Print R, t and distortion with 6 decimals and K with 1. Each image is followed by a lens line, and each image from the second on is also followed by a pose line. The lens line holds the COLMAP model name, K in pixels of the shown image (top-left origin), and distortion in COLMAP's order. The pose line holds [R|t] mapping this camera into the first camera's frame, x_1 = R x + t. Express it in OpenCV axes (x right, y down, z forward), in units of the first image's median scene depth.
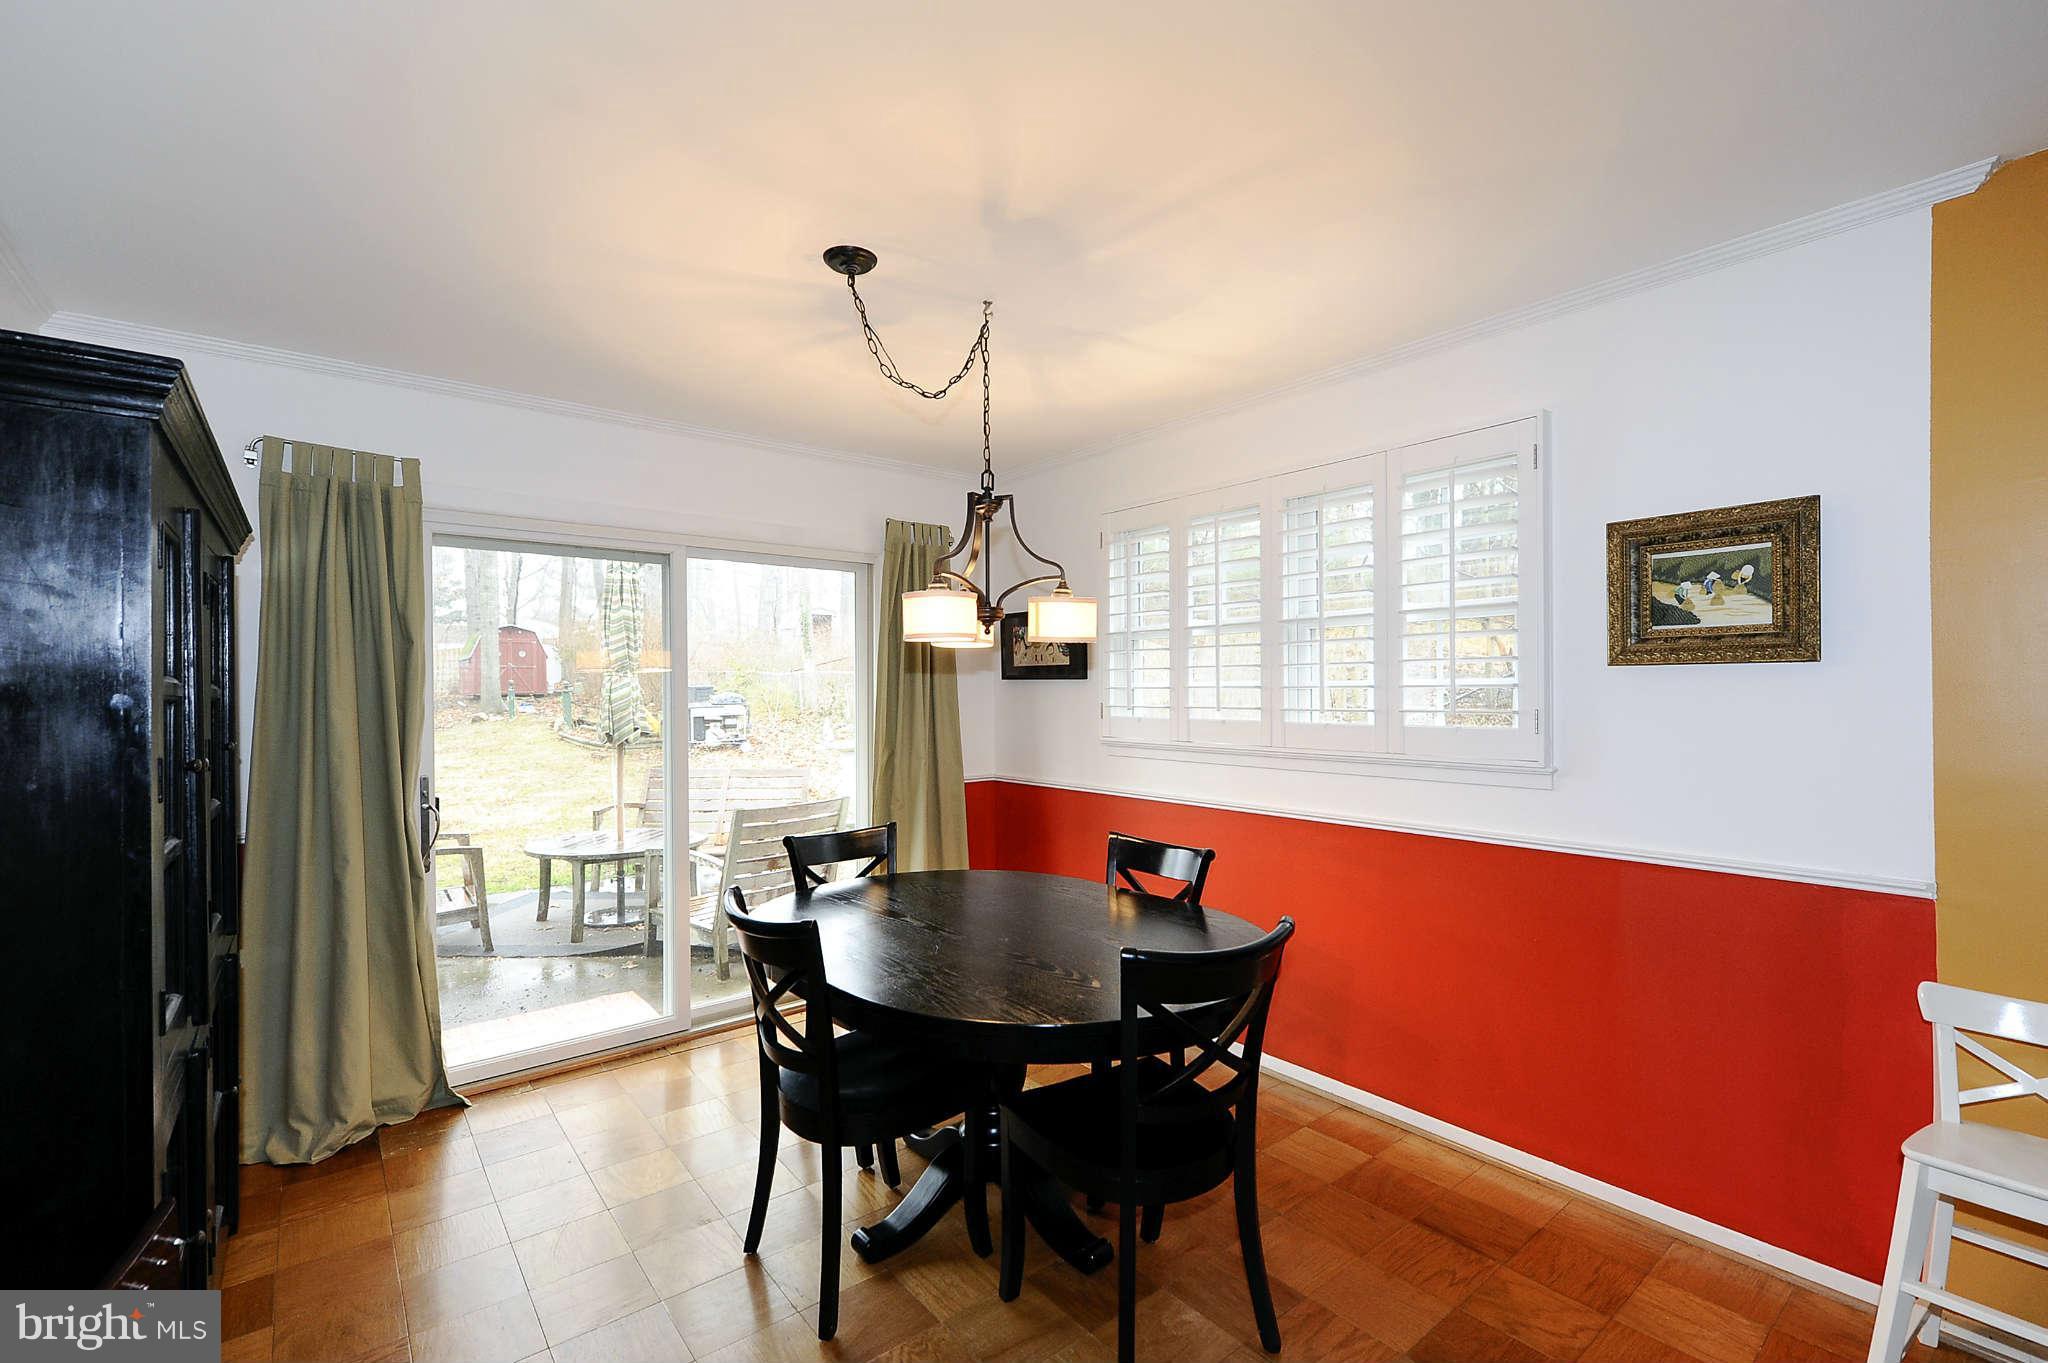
lens RADIAL K [[907.0, 0, 1043.9], [0, 907.0, 682.9], [0, 0, 1]] dist [0.001118, -0.000021]
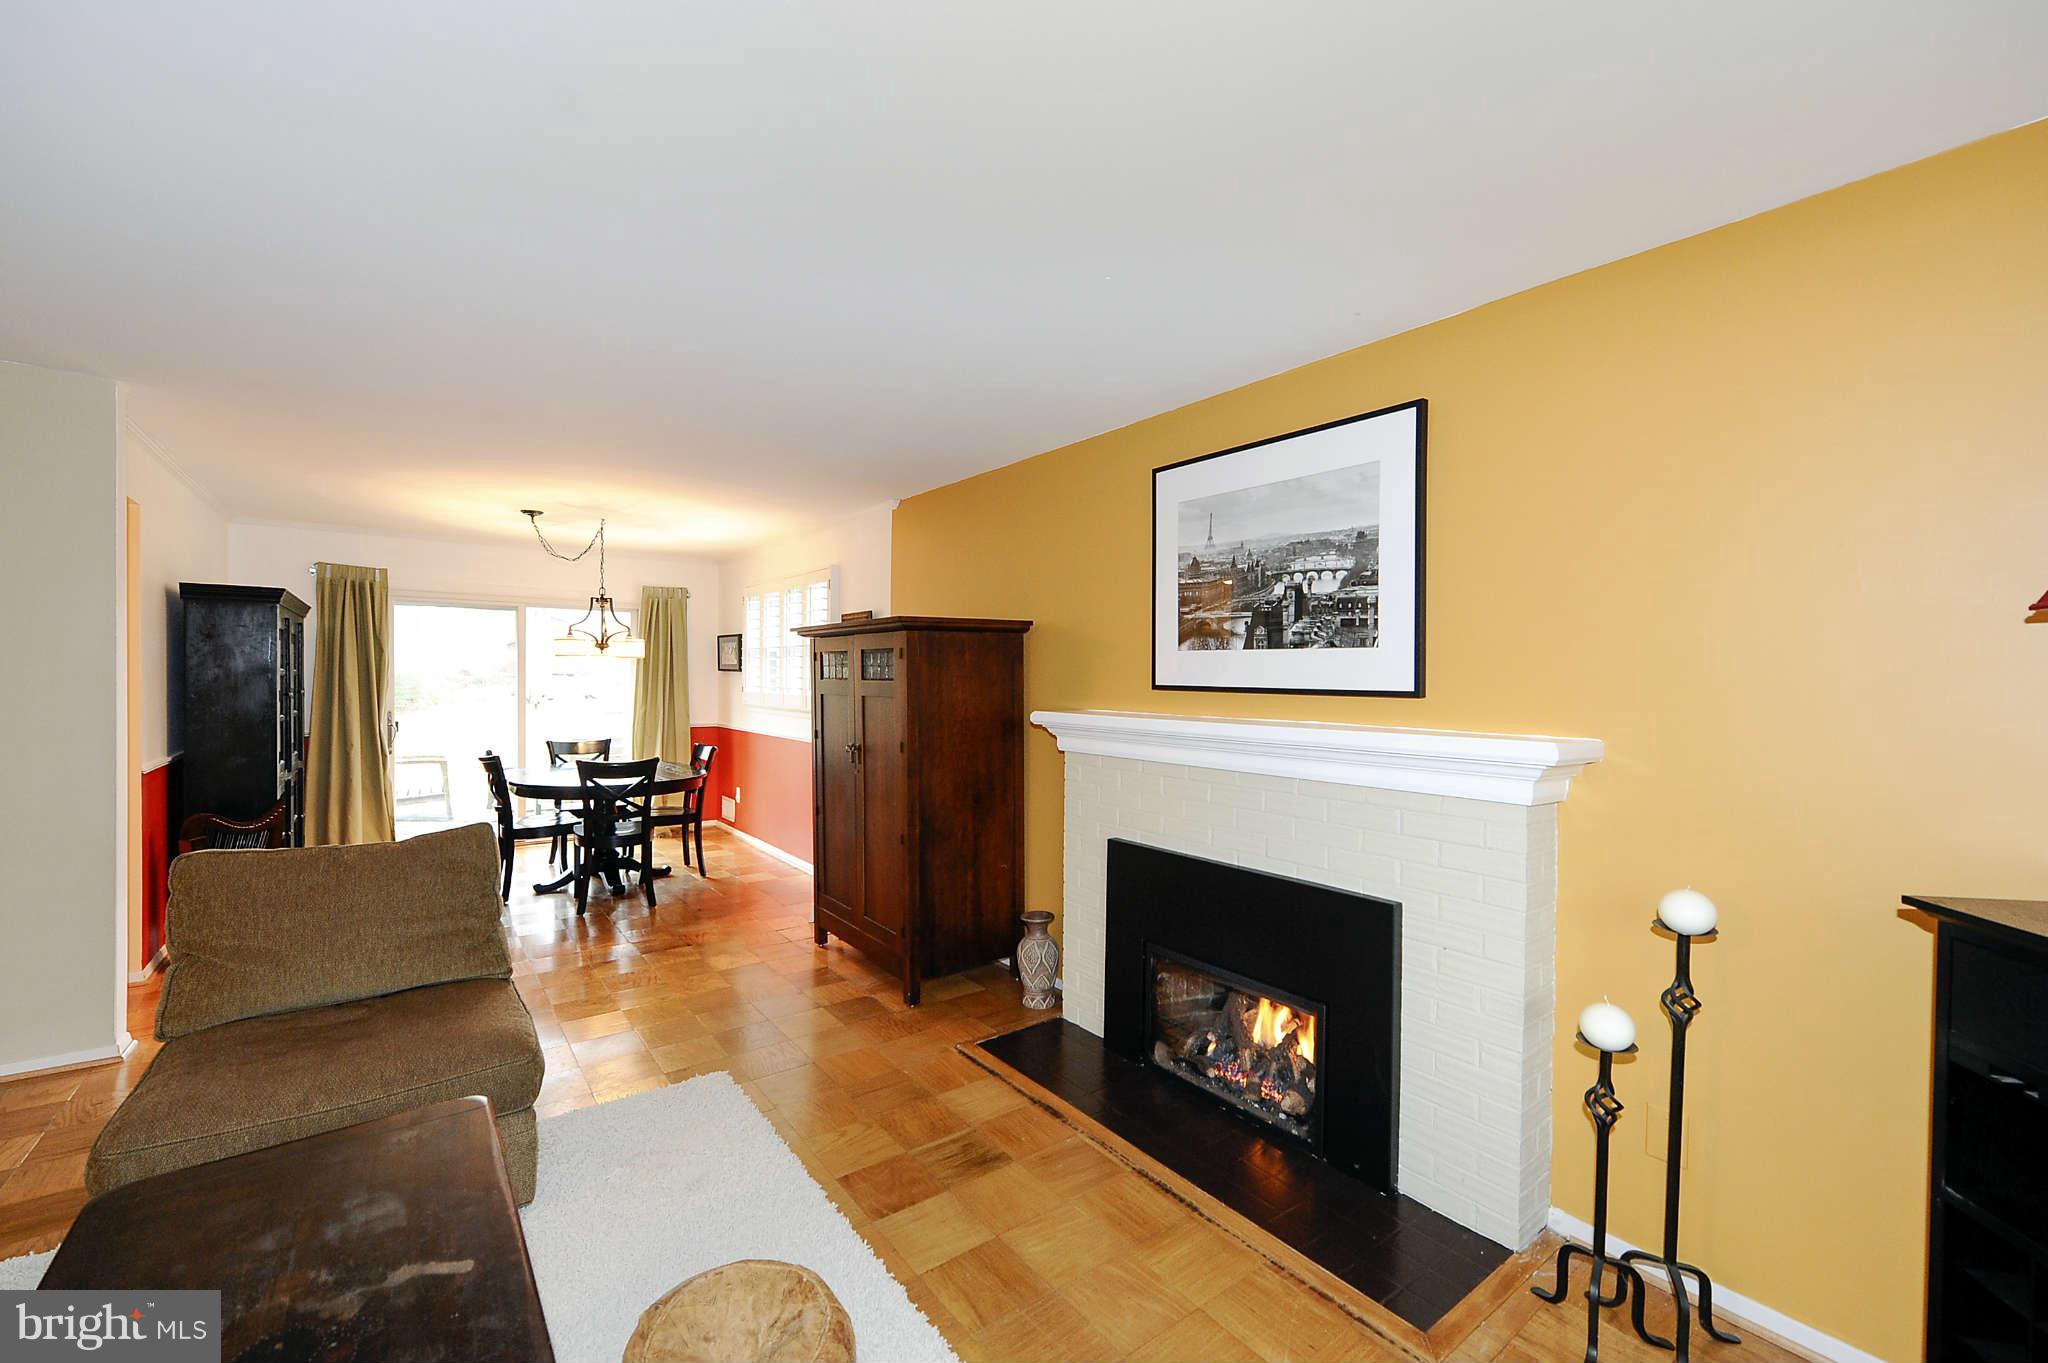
lens RADIAL K [[830.2, 0, 1017.2], [0, 830.2, 684.1], [0, 0, 1]] dist [0.001182, 0.000385]
pose [[0.999326, 0.018185, -0.031892, 0.932321], [-0.017623, 0.999686, 0.017813, -0.027541], [0.032206, -0.017238, 0.999333, -0.996846]]
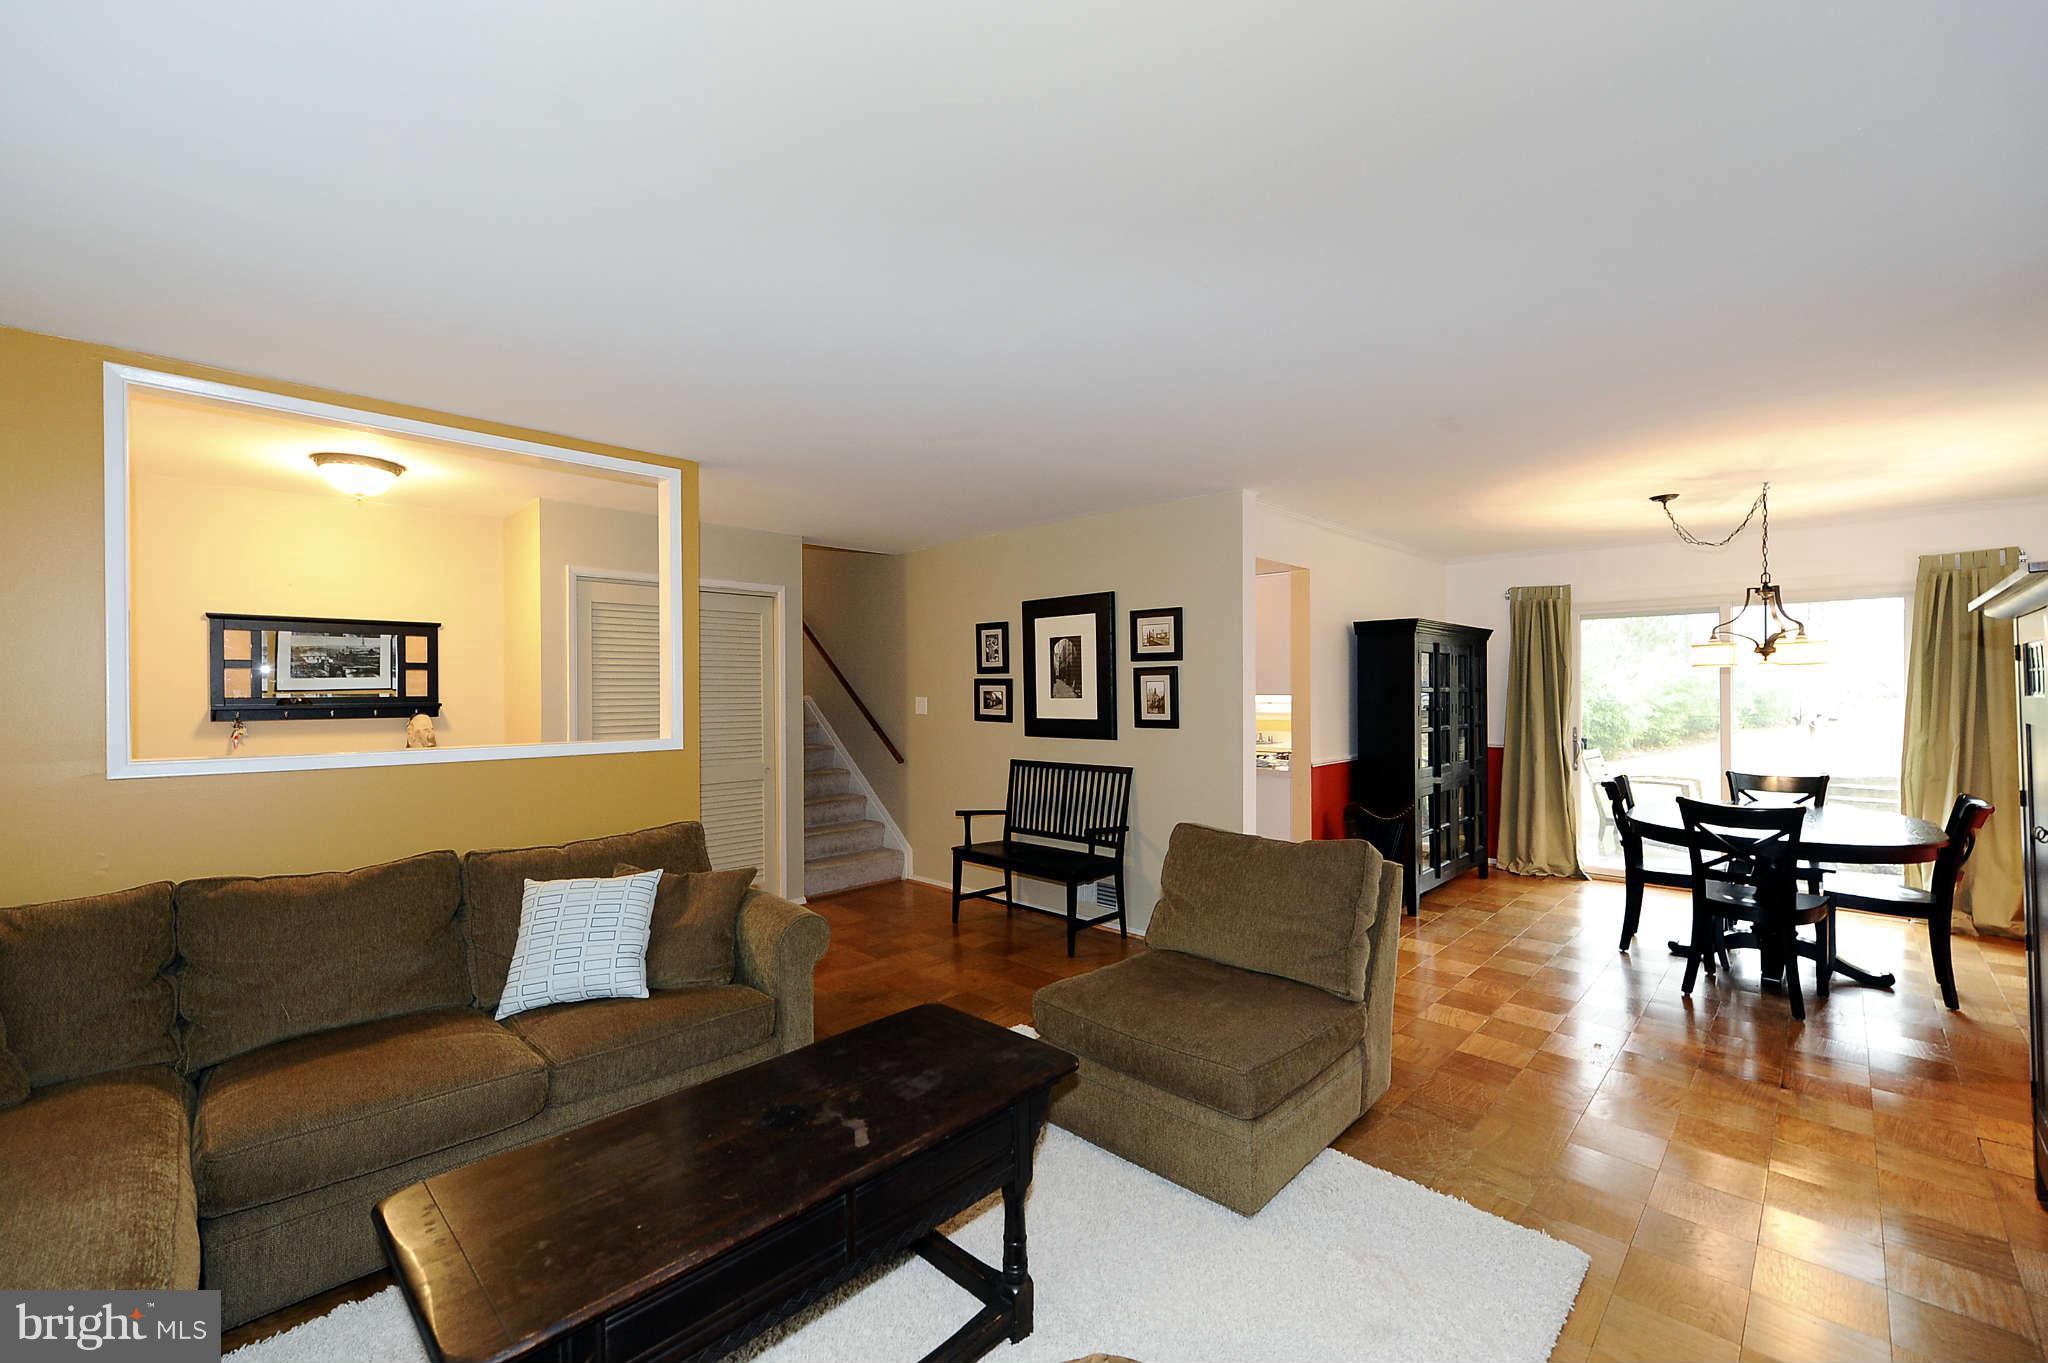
lens RADIAL K [[830.2, 0, 1017.2], [0, 830.2, 684.1], [0, 0, 1]] dist [0.001182, 0.000385]
pose [[0.117531, 0.001690, -0.993068, 1.186615], [0.014611, 0.999887, 0.003431, -0.030183], [0.992962, -0.014913, 0.117493, -0.591078]]
